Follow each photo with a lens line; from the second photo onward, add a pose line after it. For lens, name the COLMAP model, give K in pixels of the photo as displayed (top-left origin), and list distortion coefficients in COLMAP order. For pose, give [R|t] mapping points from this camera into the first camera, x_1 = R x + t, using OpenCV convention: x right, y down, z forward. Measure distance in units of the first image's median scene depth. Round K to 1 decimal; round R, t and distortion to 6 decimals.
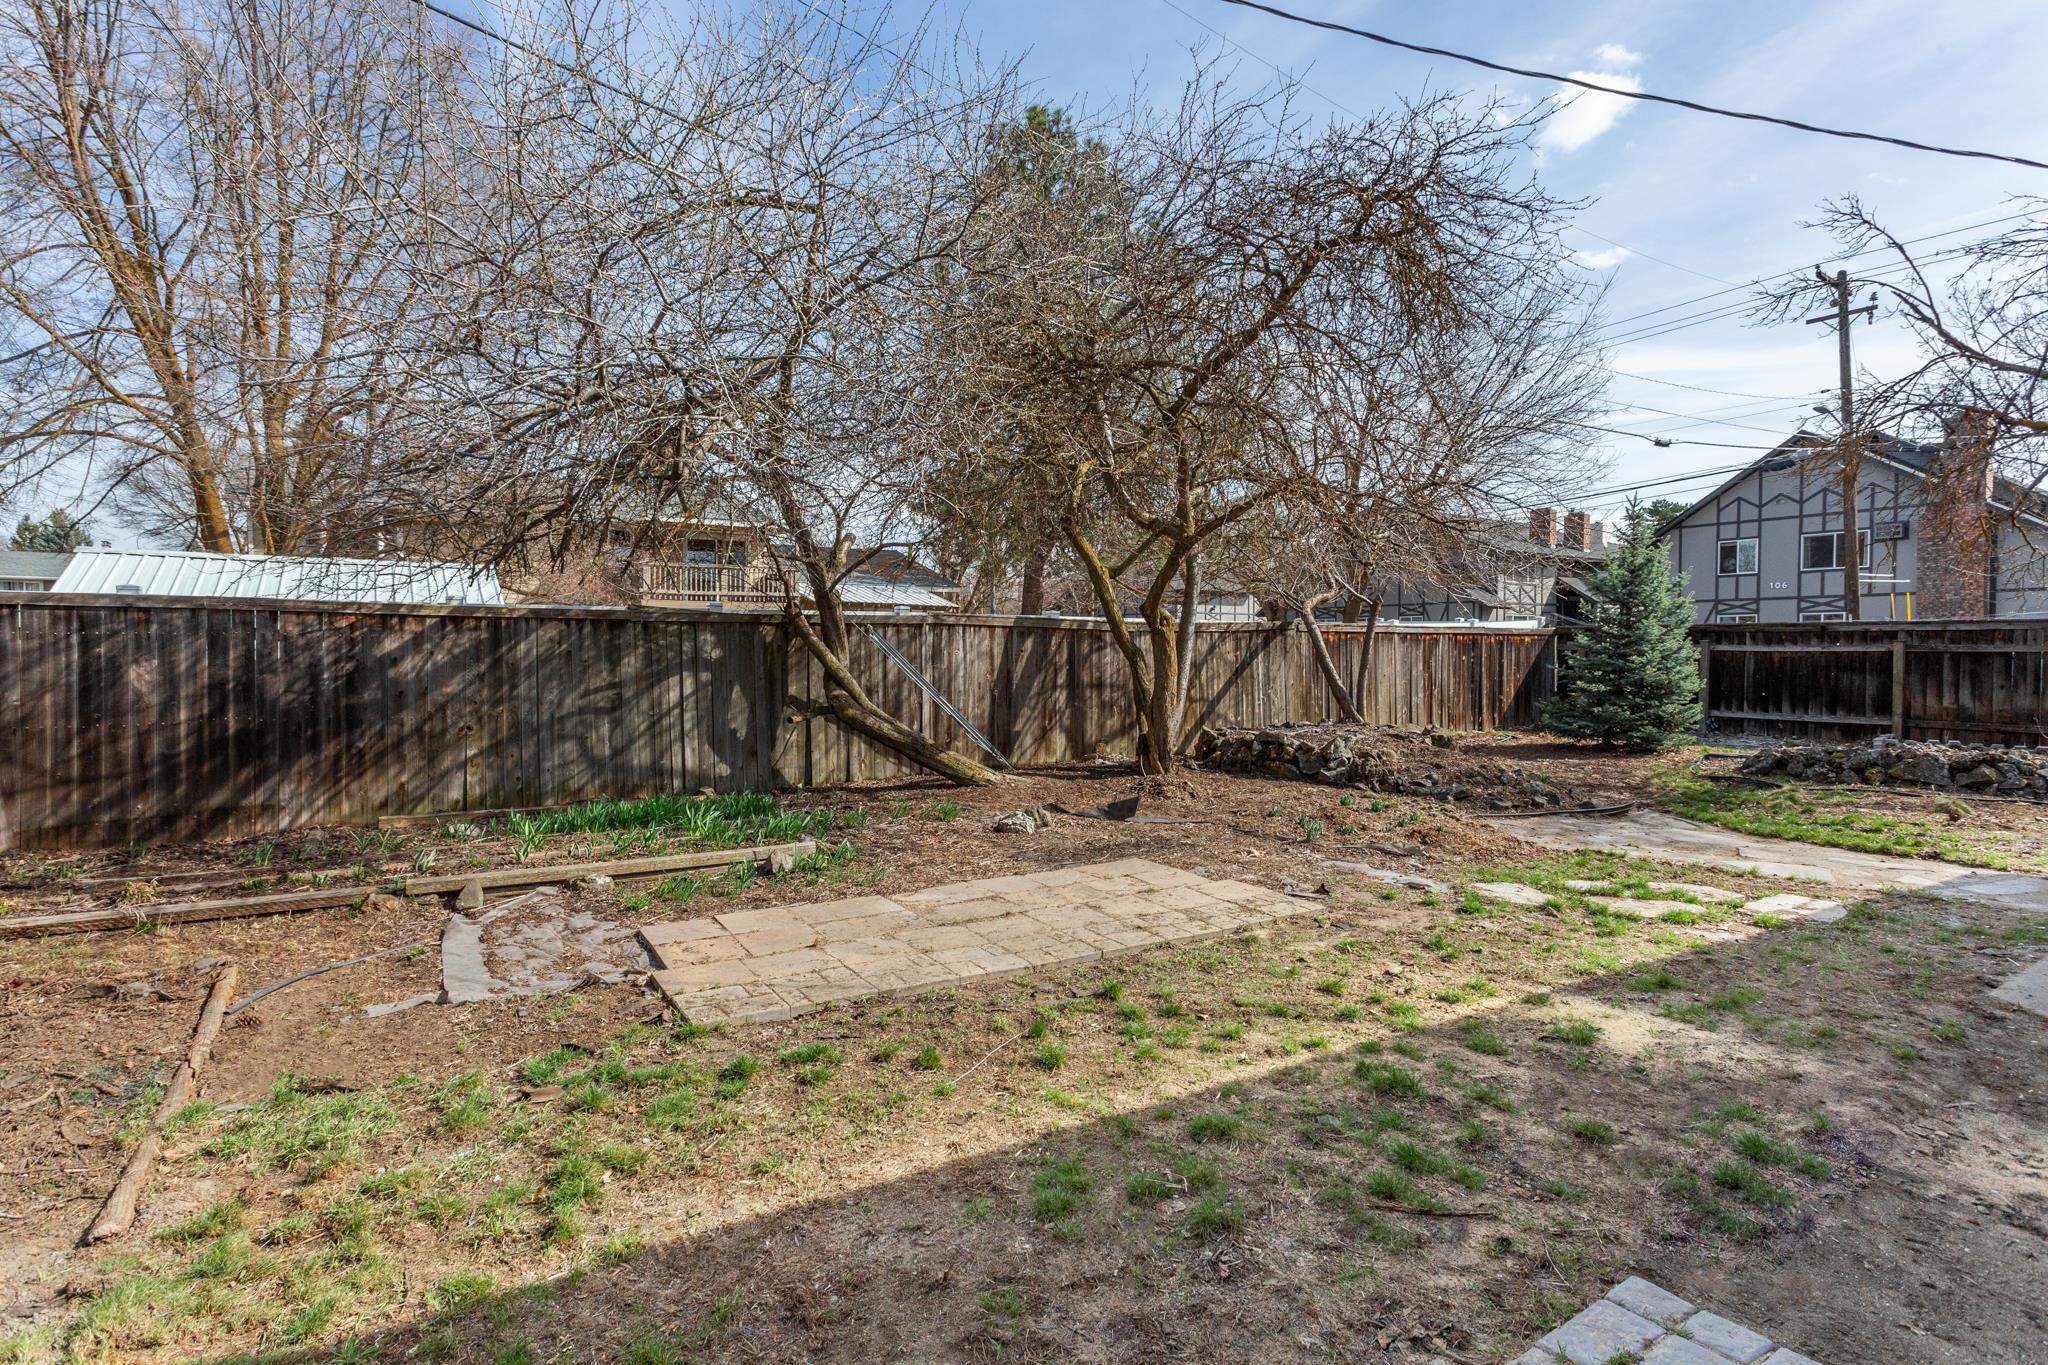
lens RADIAL K [[961.2, 0, 1022.1], [0, 961.2, 677.5], [0, 0, 1]] dist [0.003351, 0.000148]
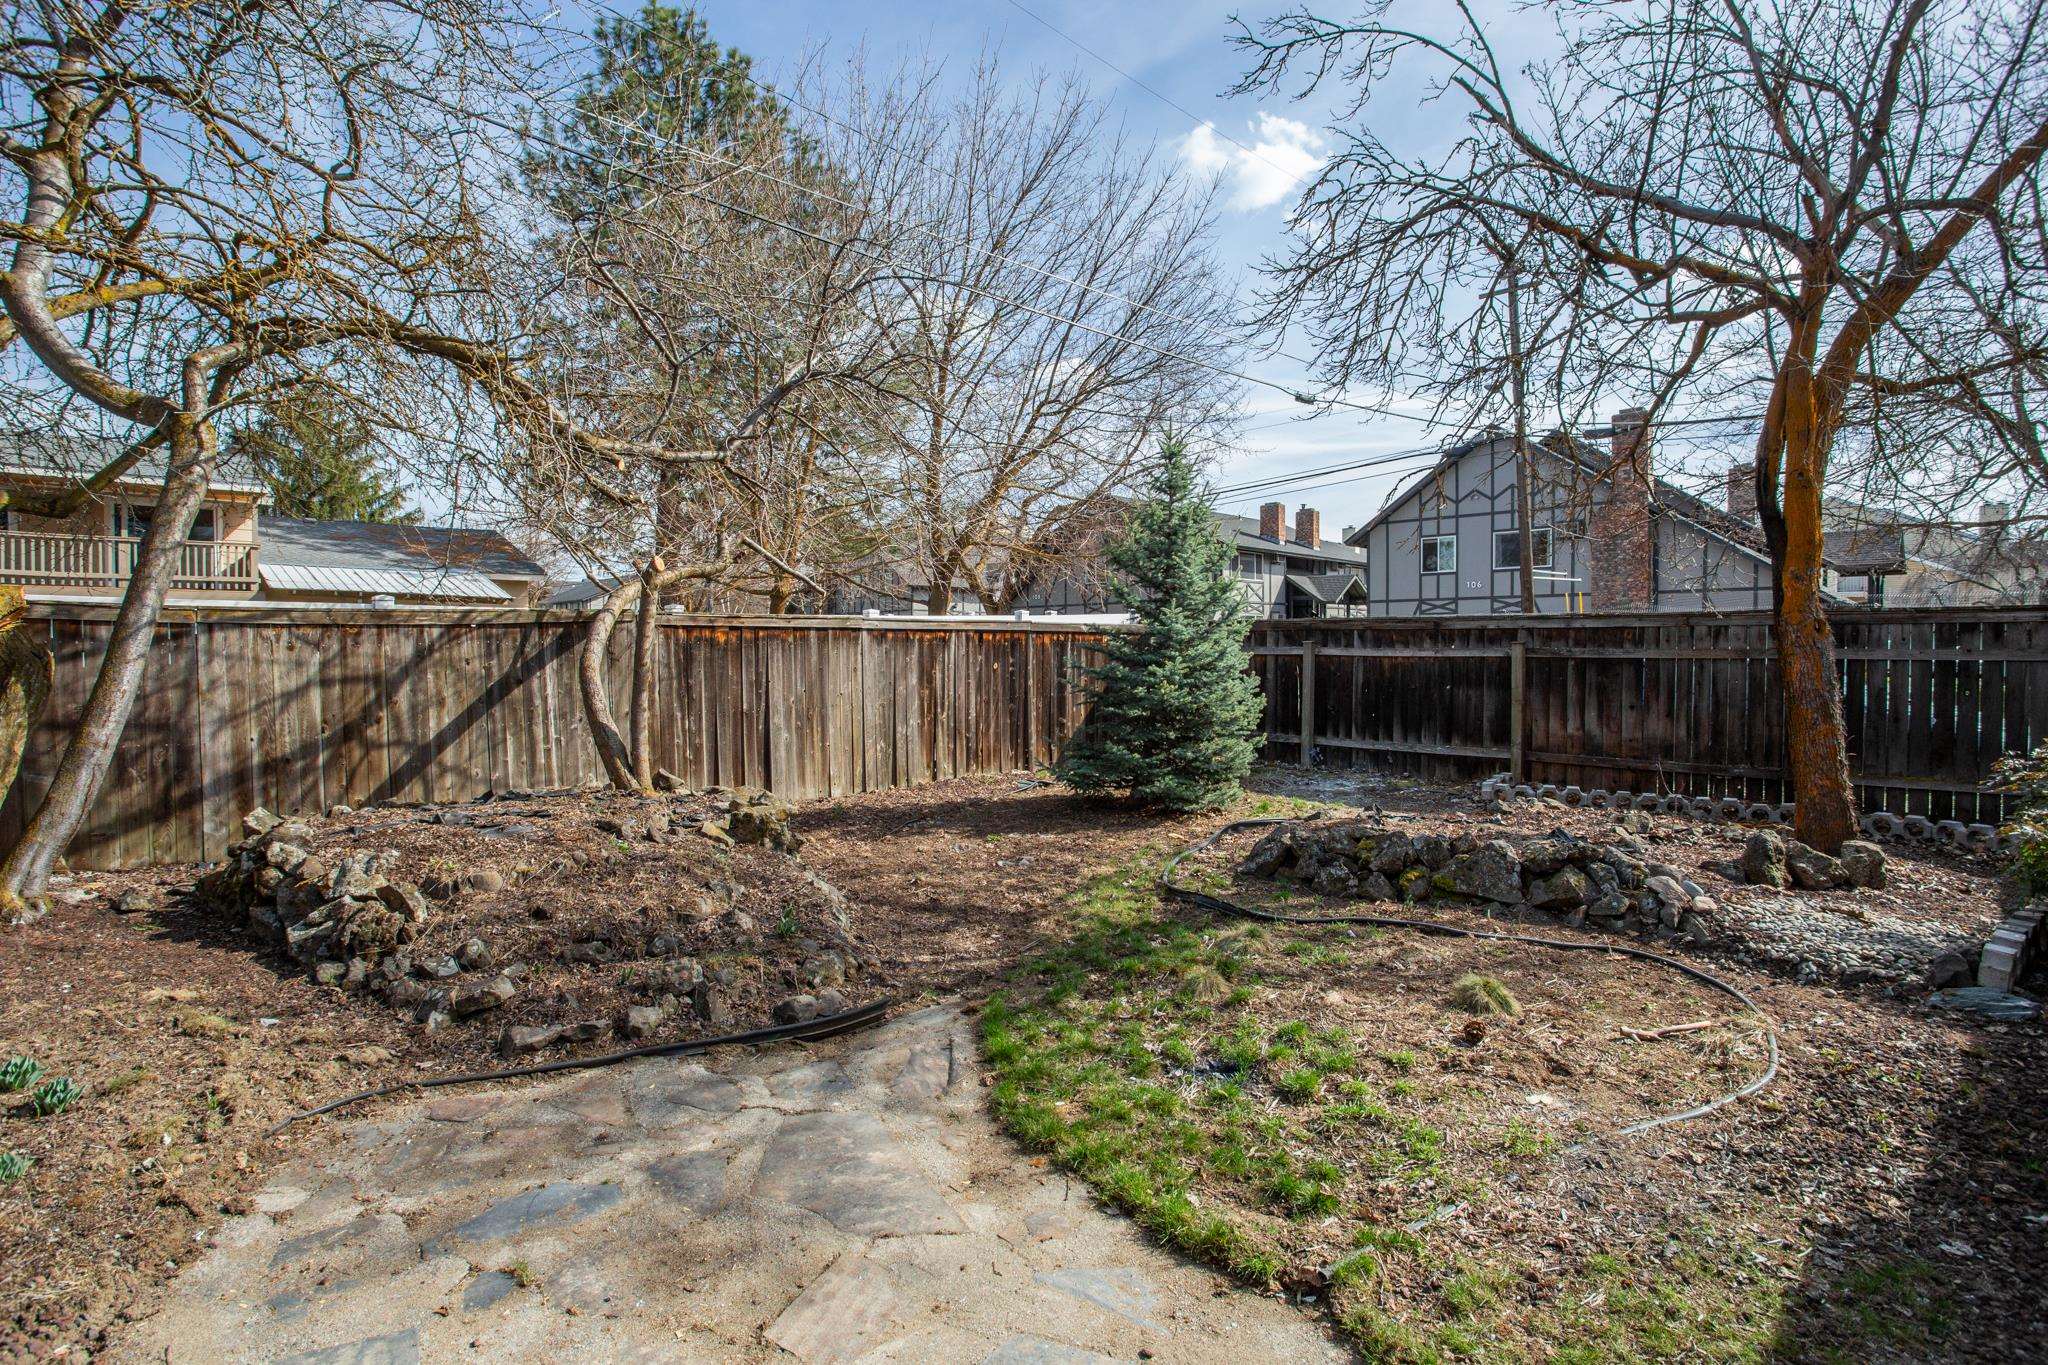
lens RADIAL K [[974.5, 0, 1024.0], [0, 974.5, 682.5], [0, 0, 1]] dist [-0.051349, 0.000068]
pose [[0.981707, -0.006653, 0.190280, 0.371795], [0.005880, 0.999972, 0.004624, -0.012384], [-0.190306, -0.003420, 0.981719, 0.330648]]
